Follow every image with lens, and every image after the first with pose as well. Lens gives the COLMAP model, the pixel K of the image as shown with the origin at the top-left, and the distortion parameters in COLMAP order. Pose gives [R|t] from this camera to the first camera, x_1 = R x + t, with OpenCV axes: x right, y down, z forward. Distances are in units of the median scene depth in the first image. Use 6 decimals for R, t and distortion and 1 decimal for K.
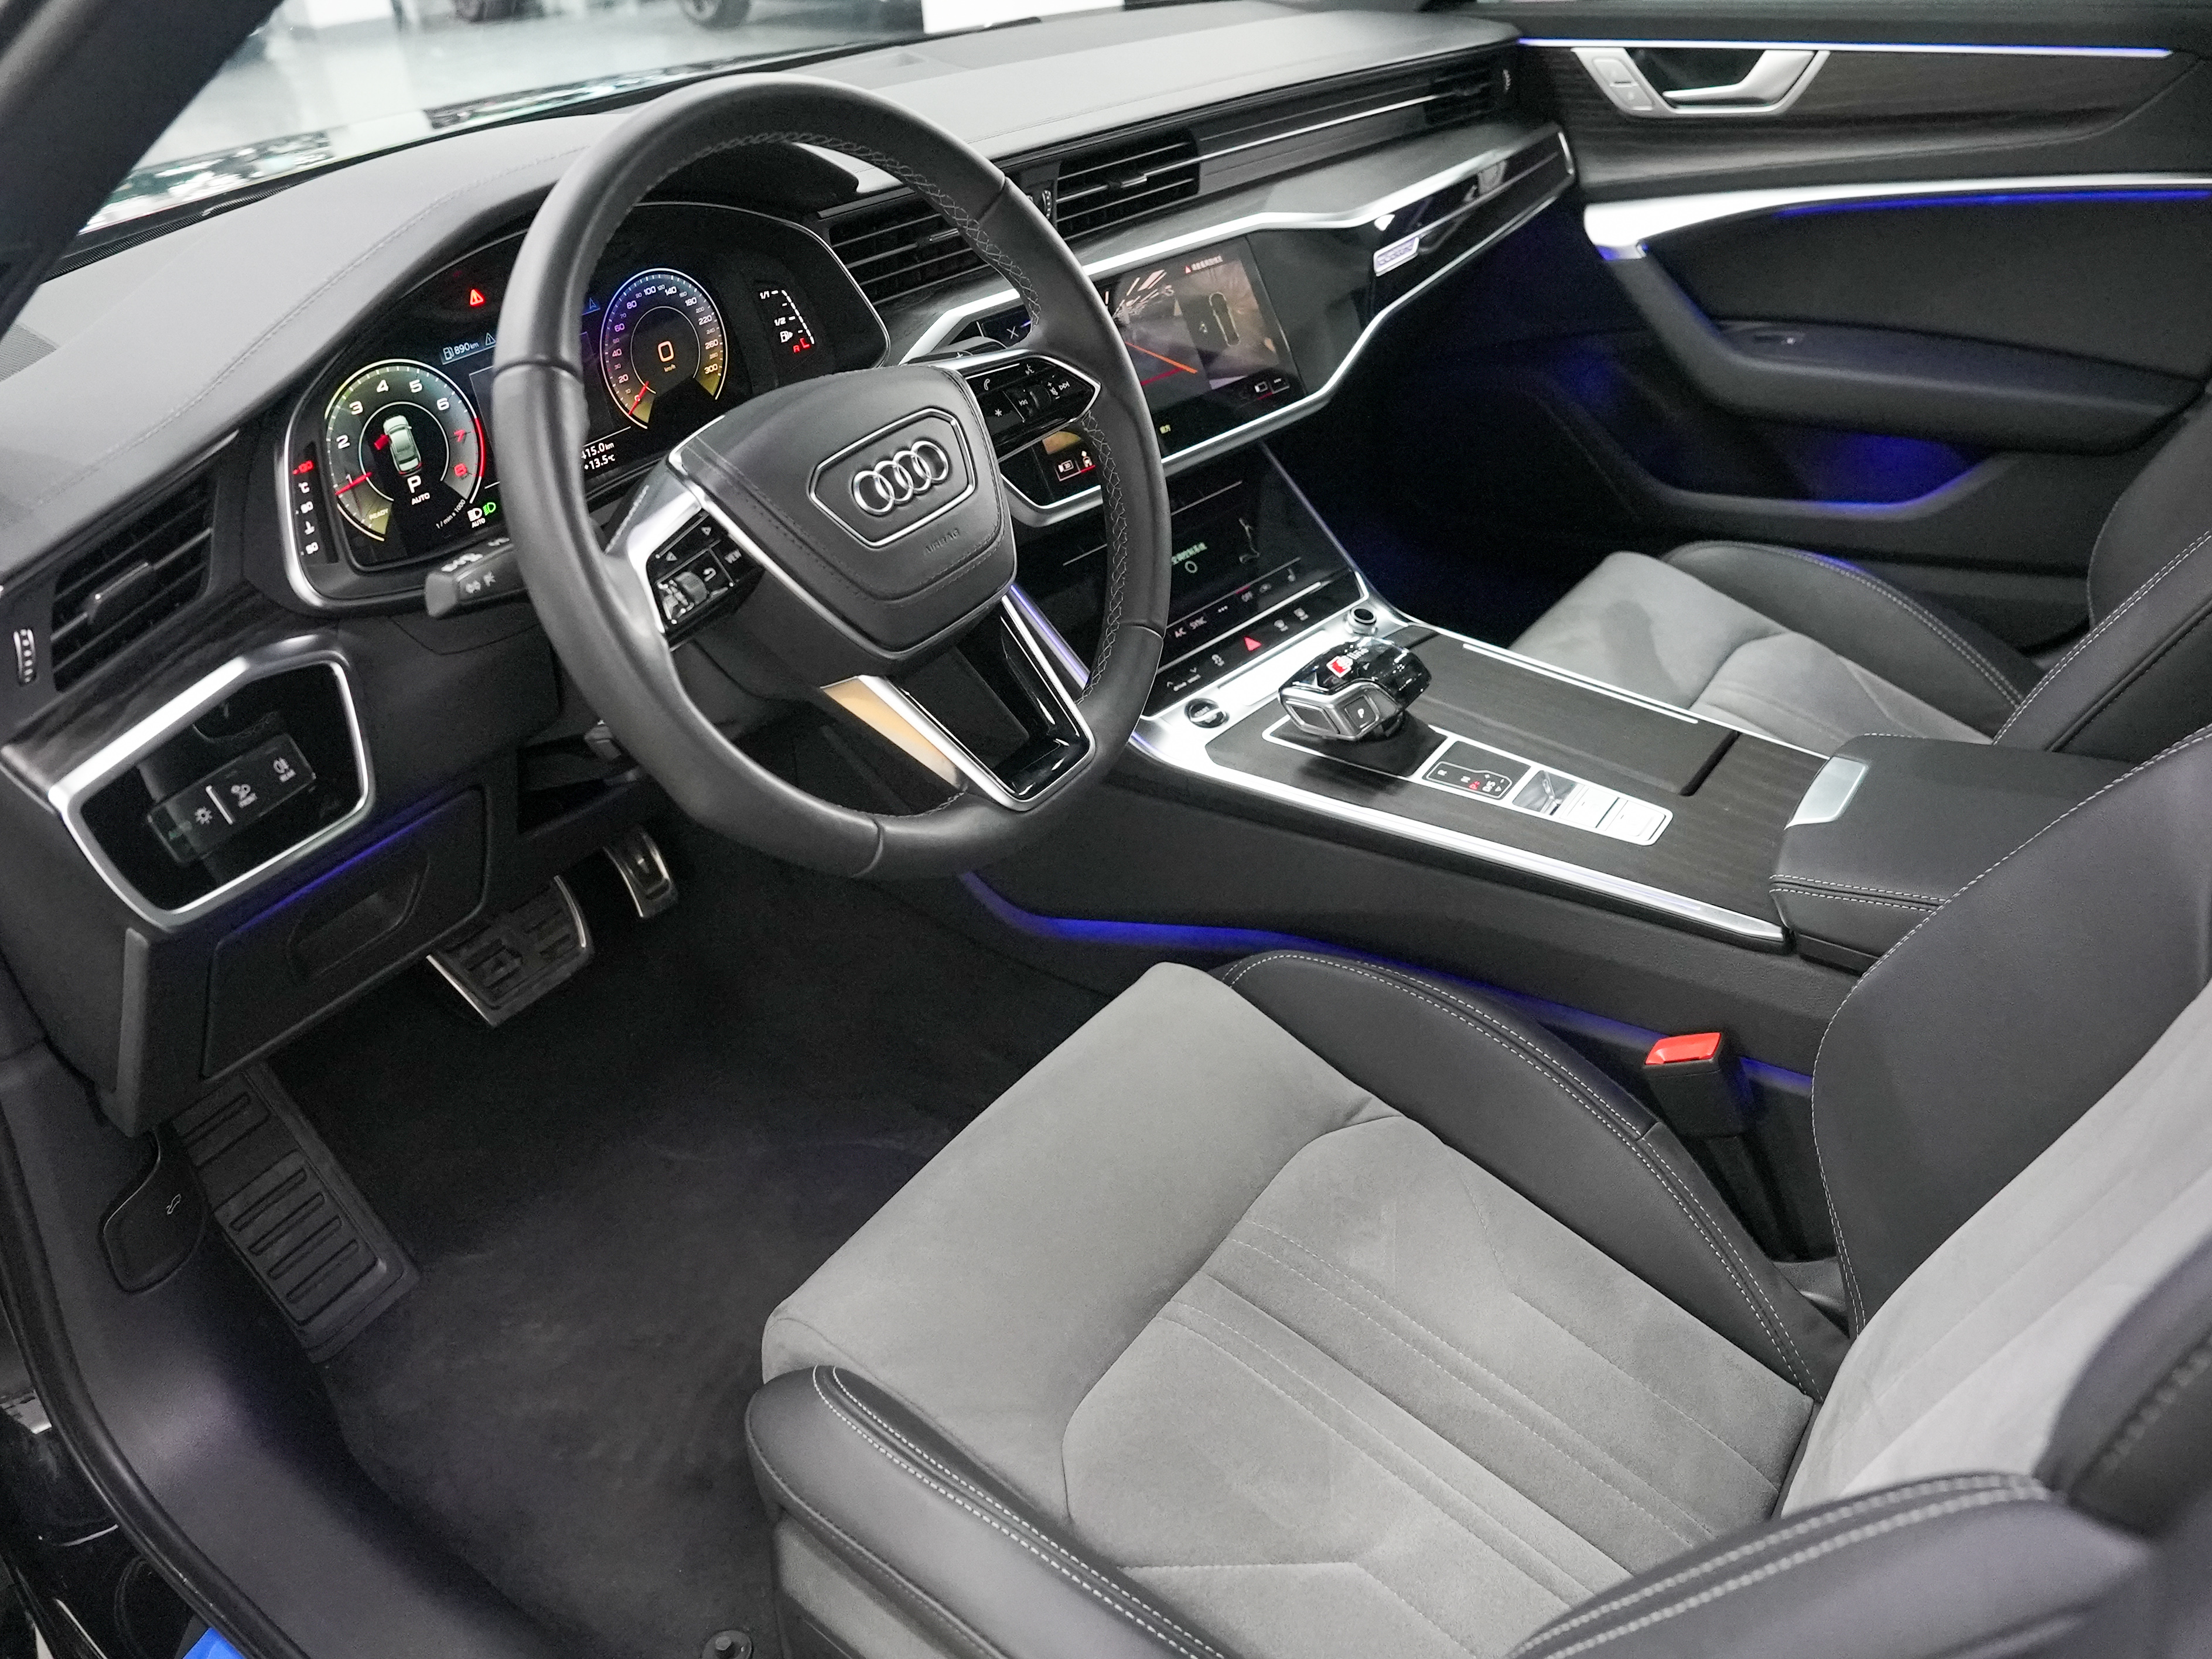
lens RADIAL K [[1720.0, 0, 1106.0], [0, 1720.0, 829.5], [0, 0, 1]] dist [-0.116128, 0.090652]
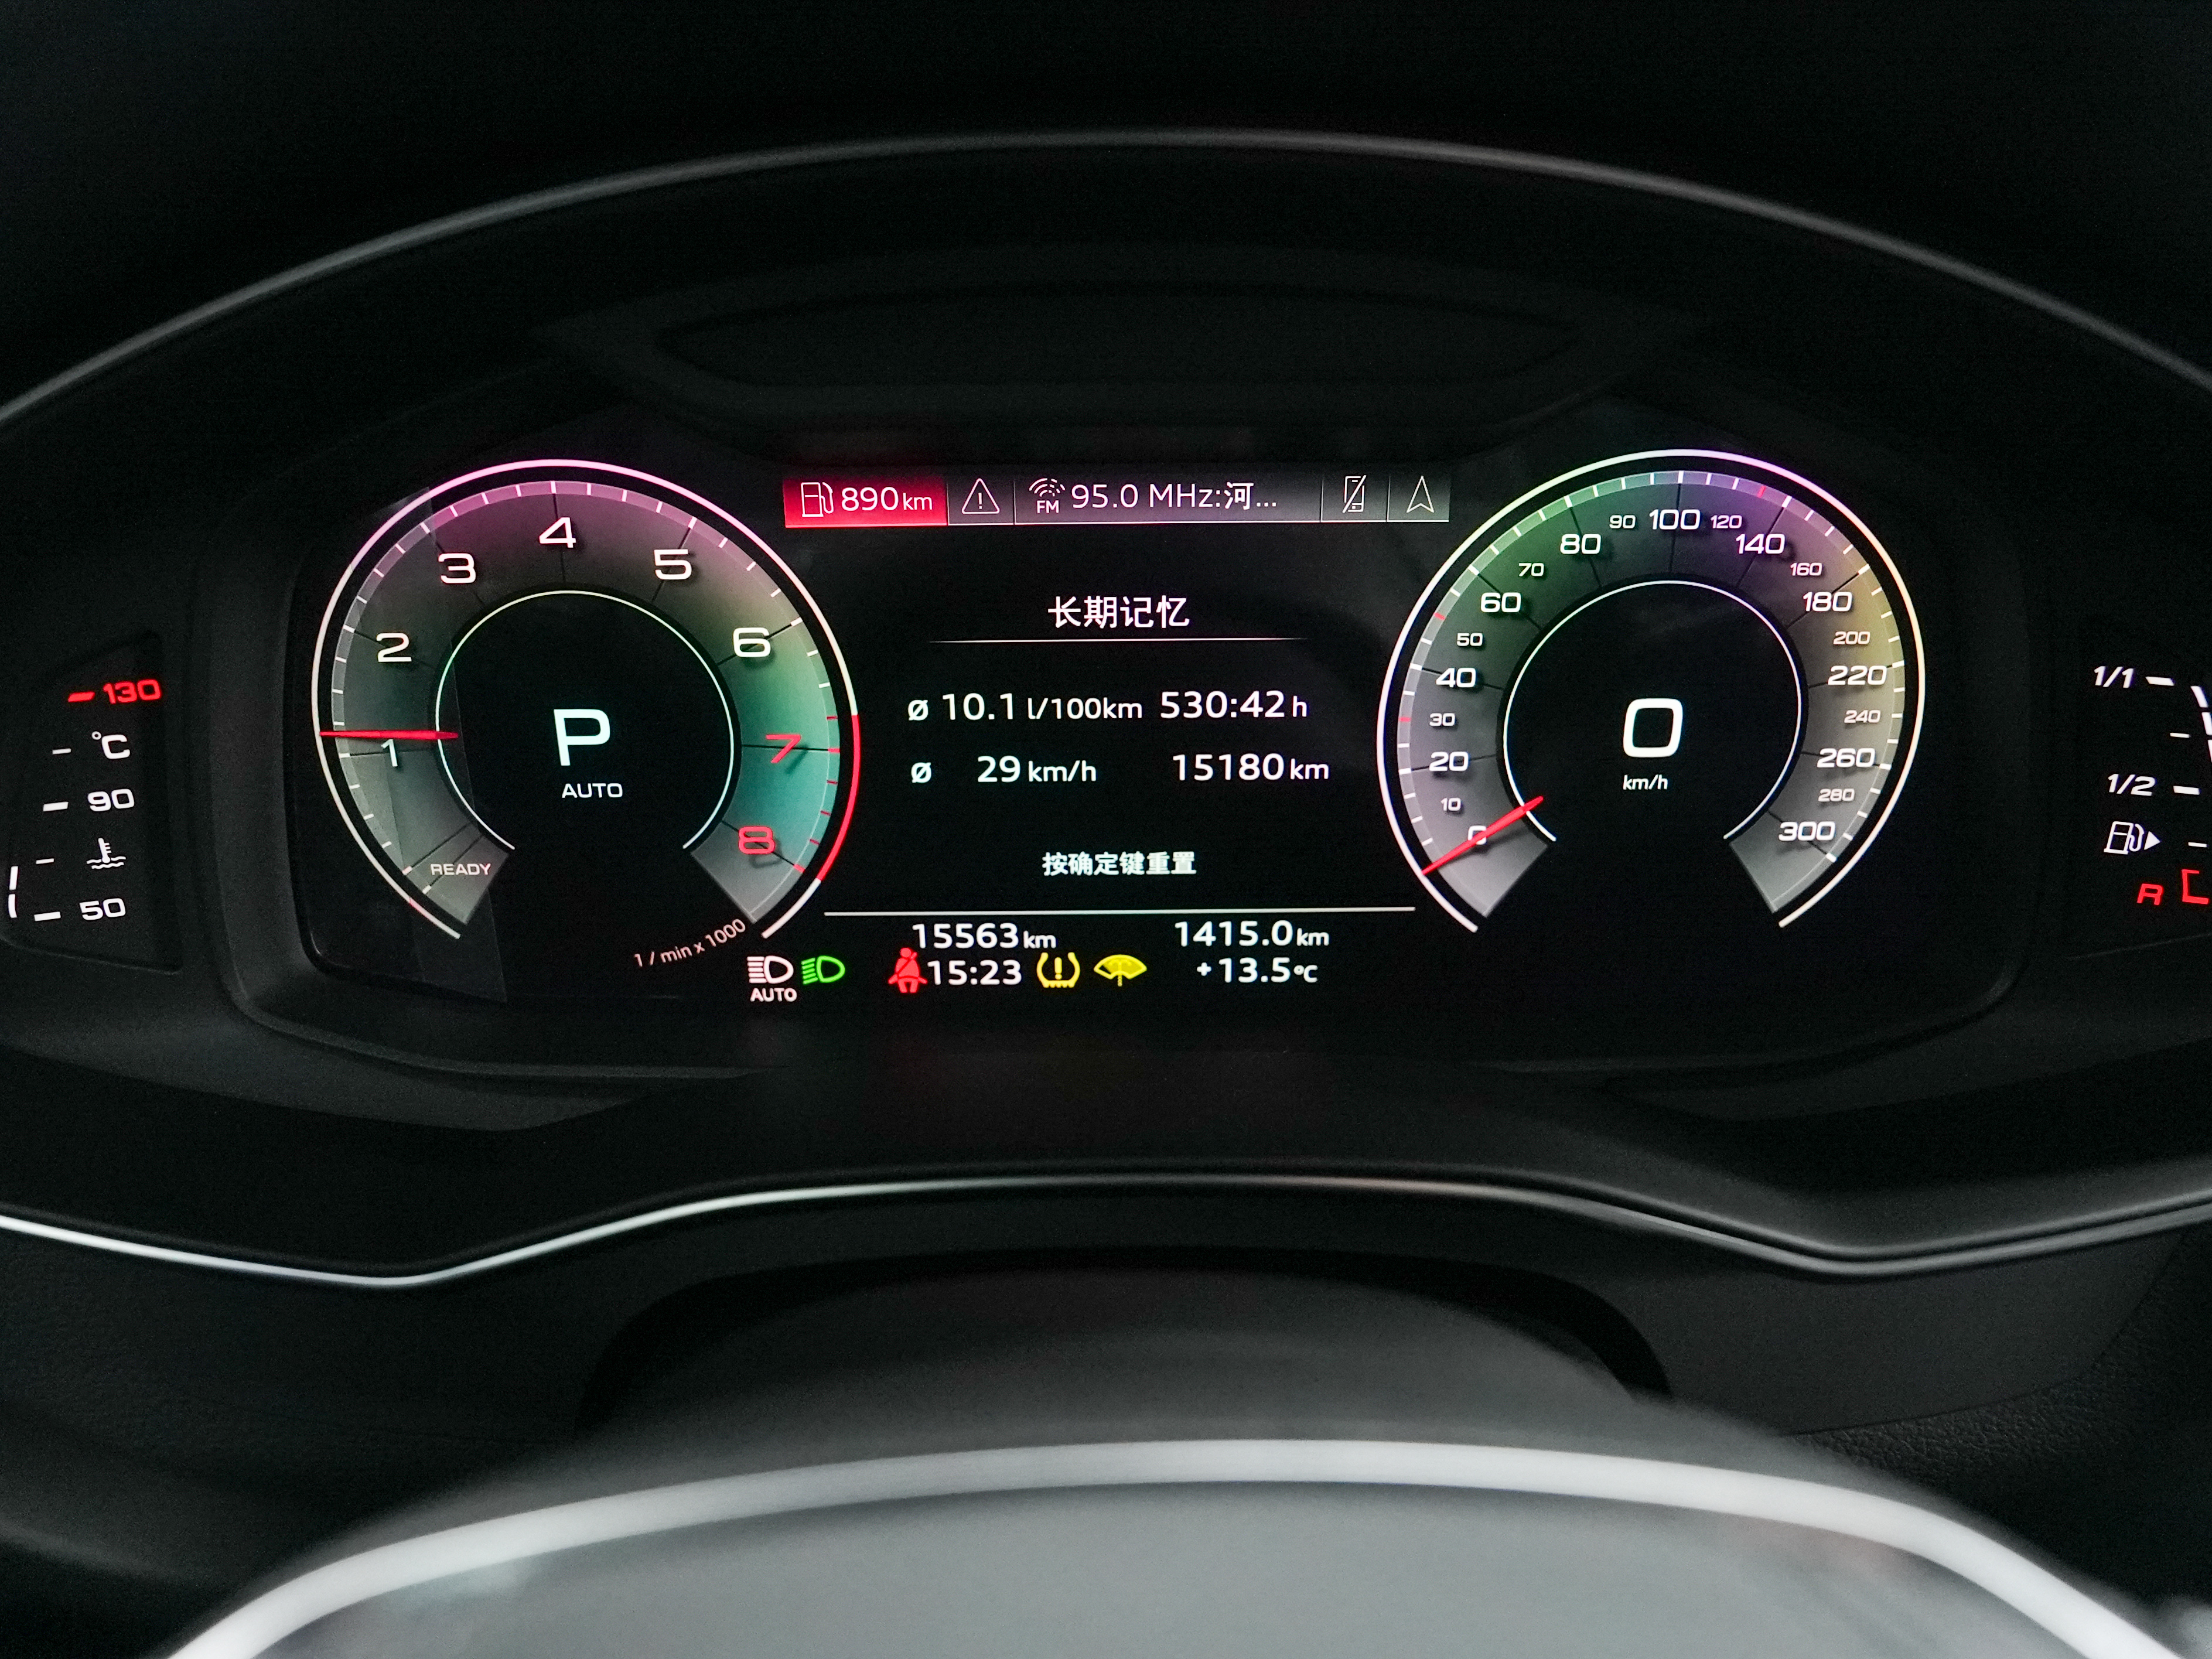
lens RADIAL K [[1720.0, 0, 1106.0], [0, 1720.0, 829.5], [0, 0, 1]] dist [-0.116128, 0.090652]
pose [[0.582316, 0.433930, -0.687469, -0.104573], [-0.459438, 0.873300, 0.162063, -0.264689], [0.670690, 0.221477, 0.707900, 0.718237]]
